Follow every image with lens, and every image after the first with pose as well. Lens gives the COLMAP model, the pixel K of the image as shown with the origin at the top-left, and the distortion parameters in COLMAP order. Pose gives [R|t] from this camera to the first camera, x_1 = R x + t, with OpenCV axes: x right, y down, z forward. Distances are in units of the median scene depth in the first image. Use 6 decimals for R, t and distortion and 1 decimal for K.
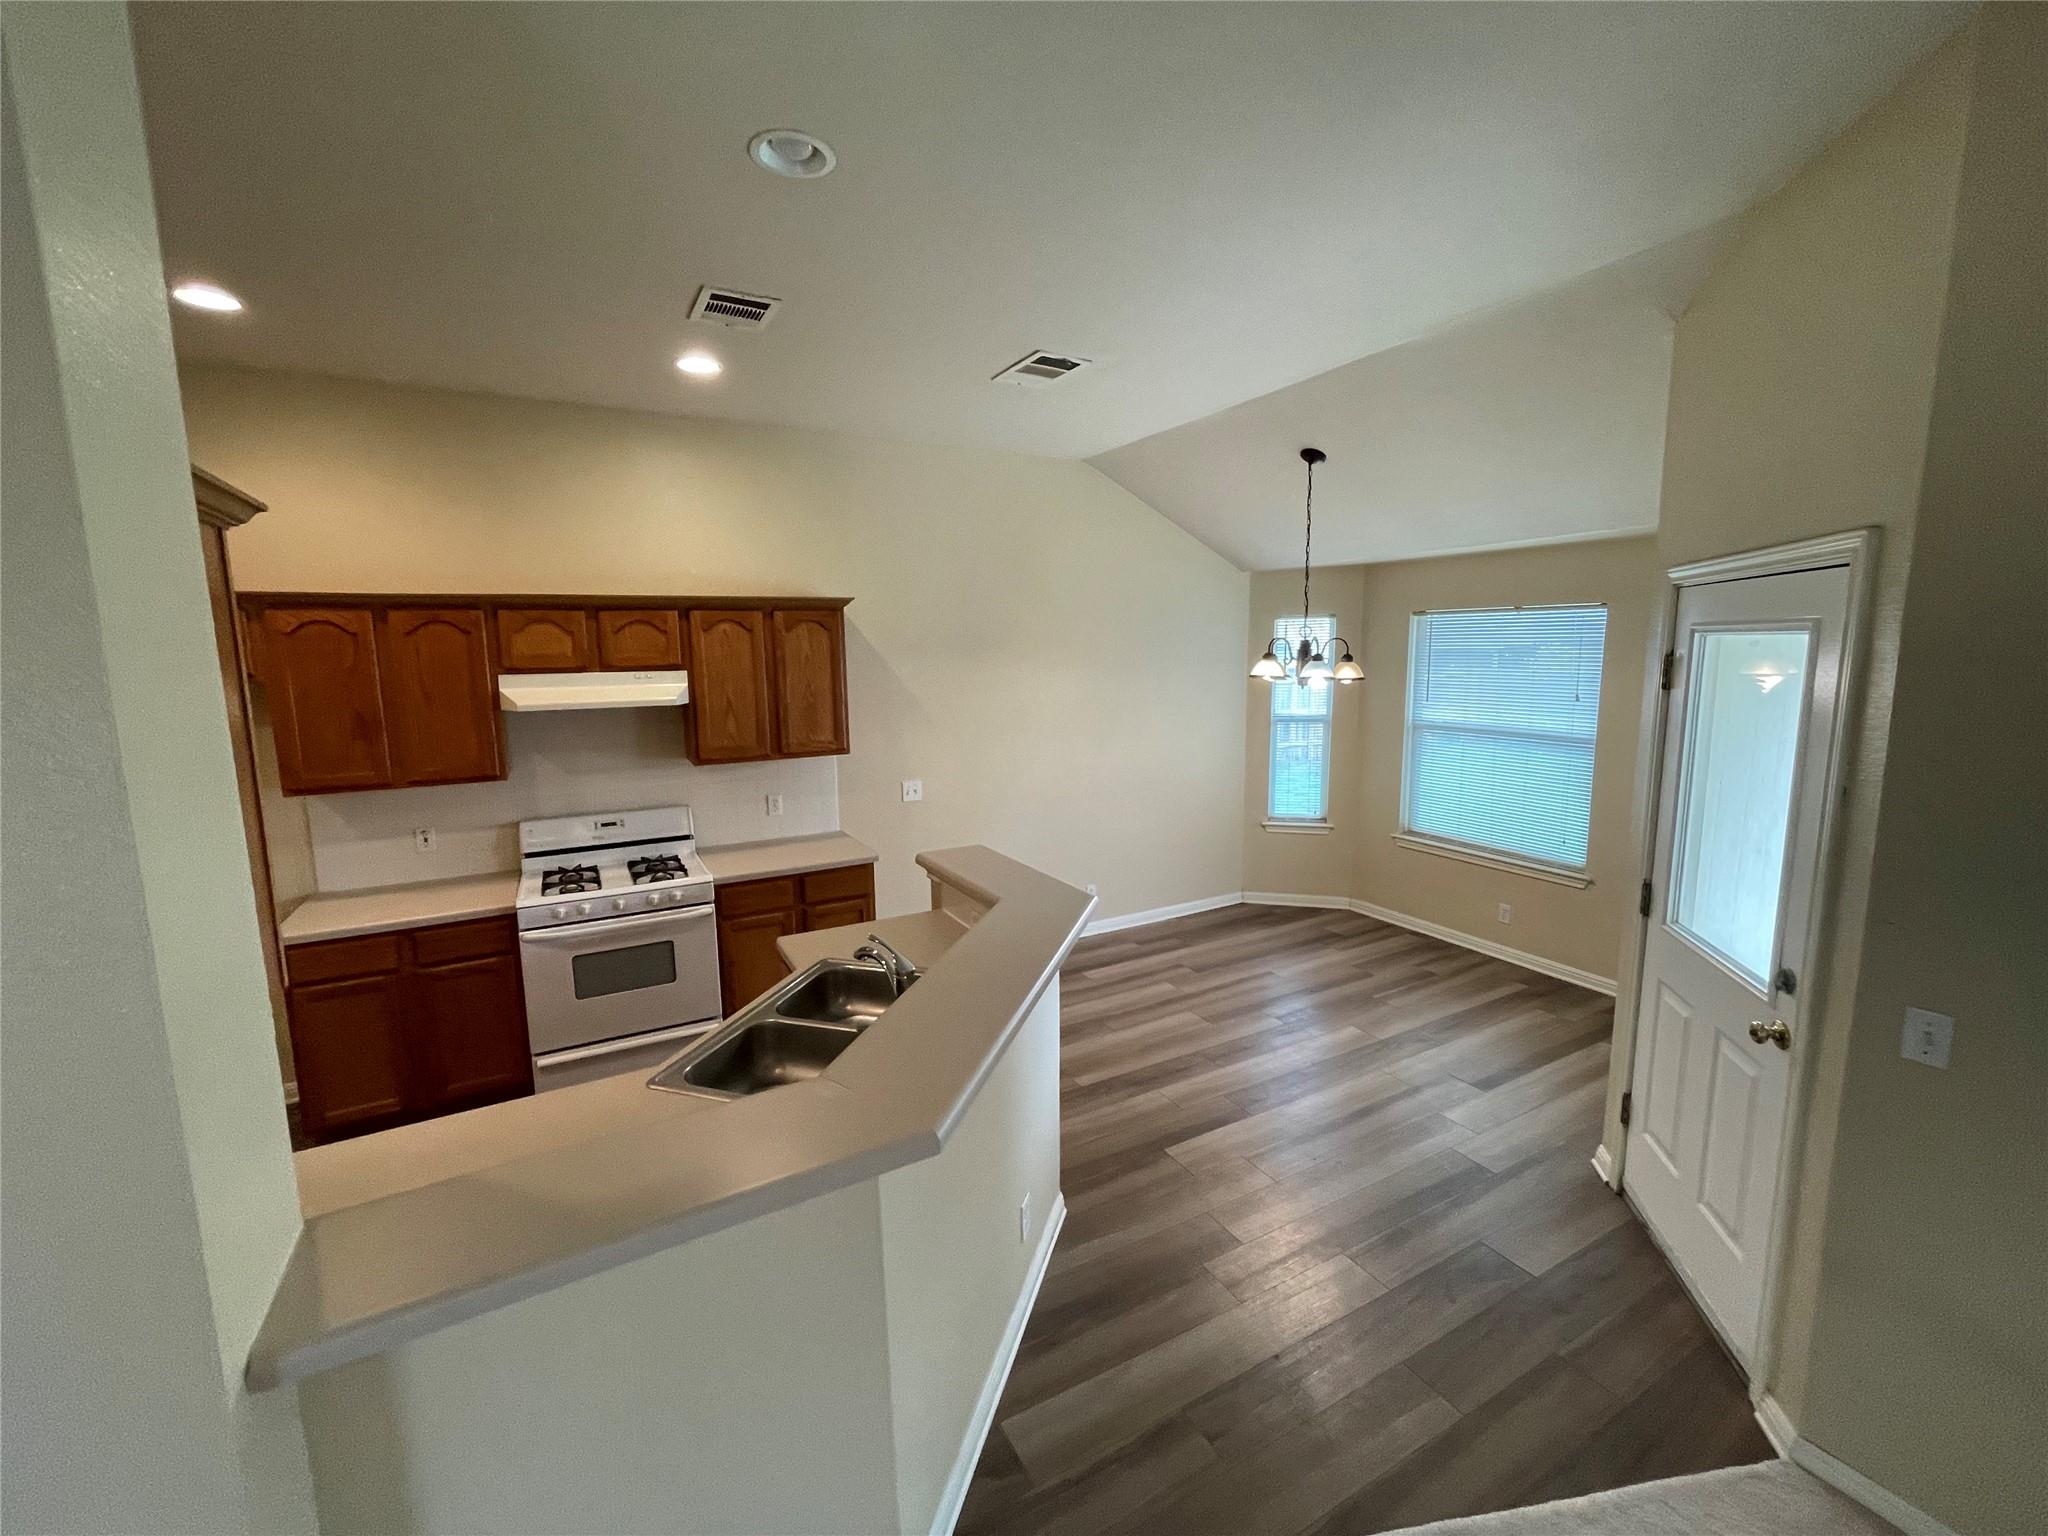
lens RADIAL K [[832.9, 0, 1021.0], [0, 832.9, 761.5], [0, 0, 1]] dist [-0.001186, 0.000082]
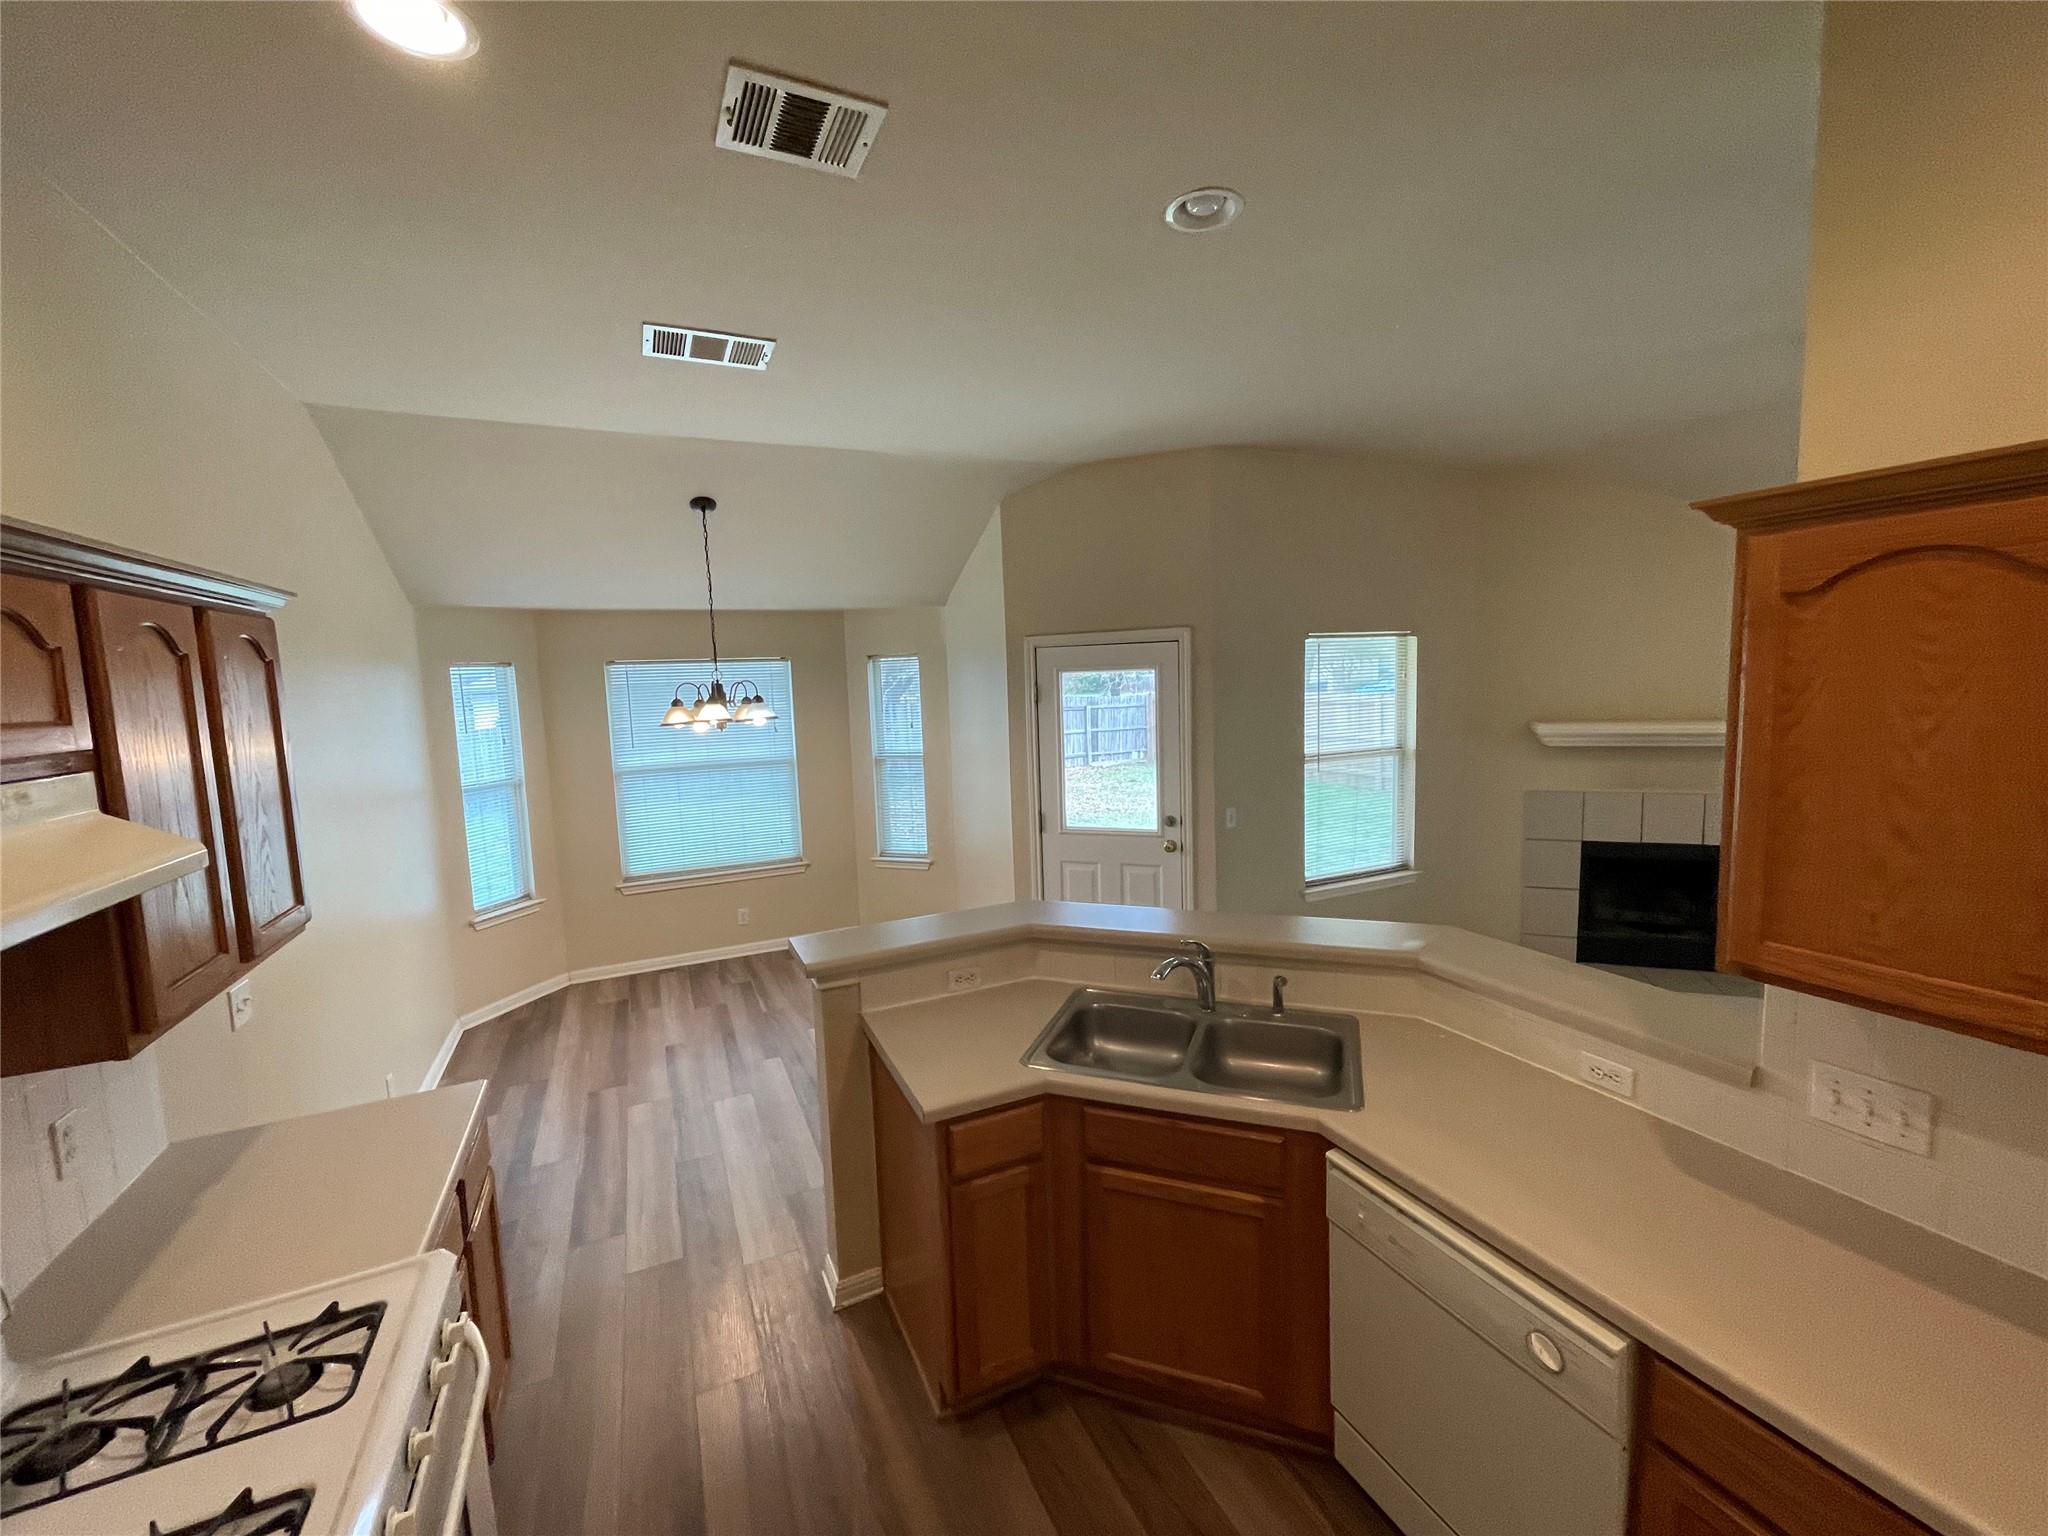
lens RADIAL K [[832.9, 0, 1021.0], [0, 832.9, 761.5], [0, 0, 1]] dist [-0.001186, 0.000082]
pose [[0.061626, -0.092355, 0.993817, -0.693002], [0.171496, 0.981881, 0.080612, -0.076811], [-0.983256, 0.165468, 0.076348, 0.615405]]
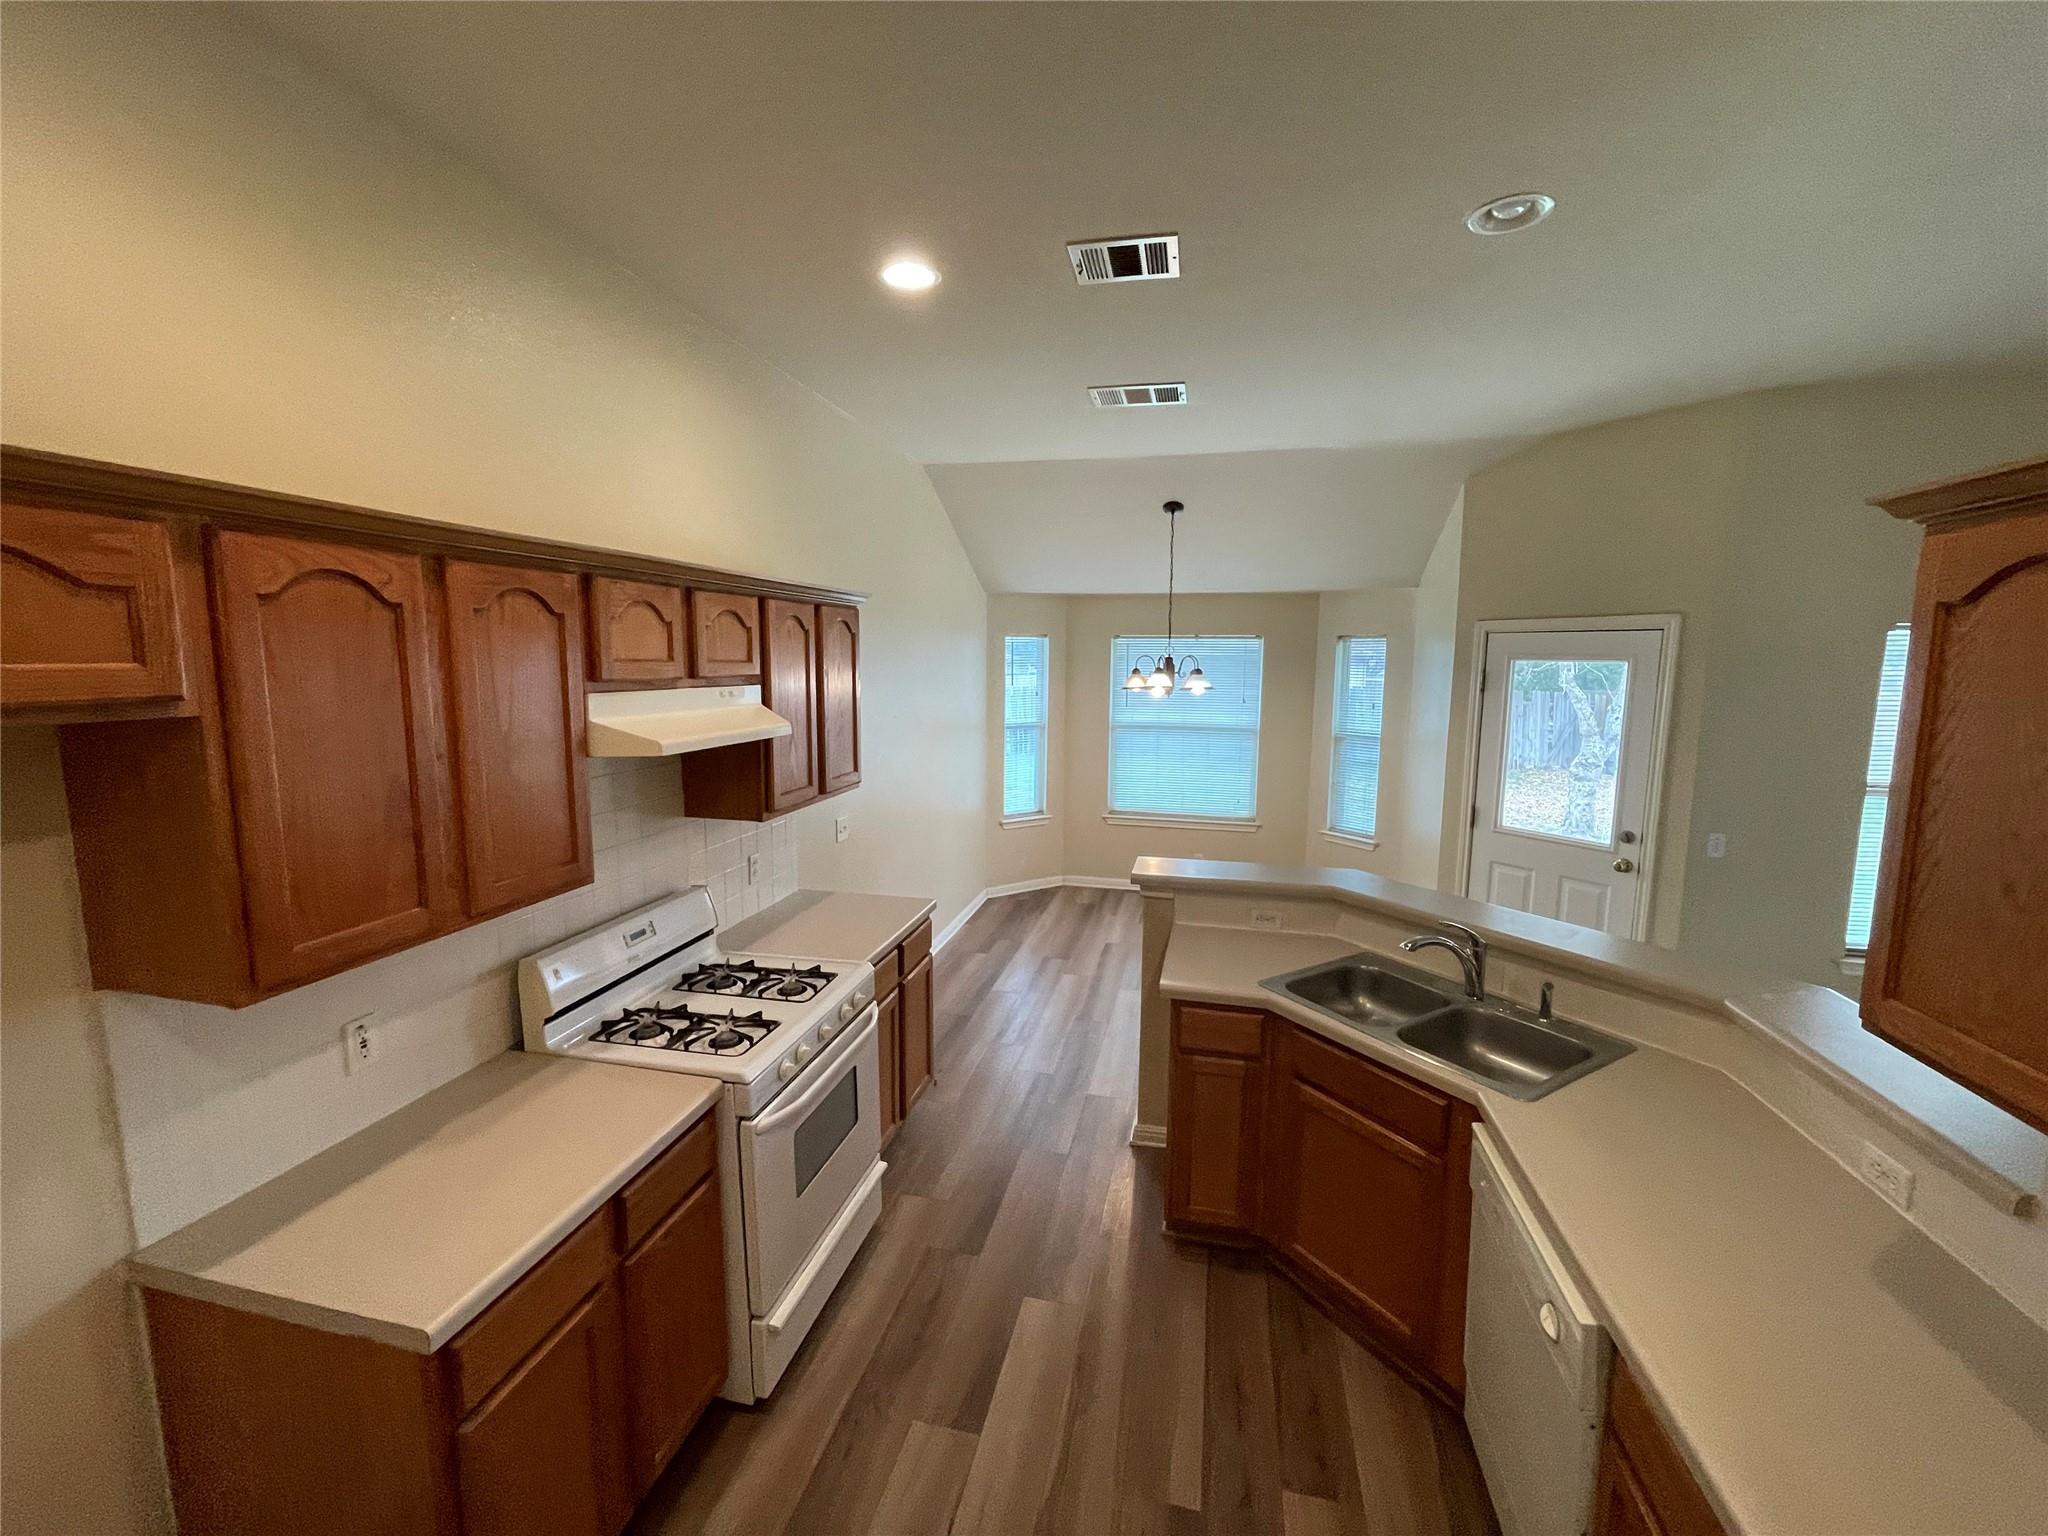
lens RADIAL K [[832.9, 0, 1021.0], [0, 832.9, 761.5], [0, 0, 1]] dist [-0.001186, 0.000082]
pose [[0.664377, -0.074102, 0.743715, -0.768377], [0.085443, 0.996079, 0.022919, -0.042936], [-0.742497, 0.048318, 0.668104, 0.379218]]
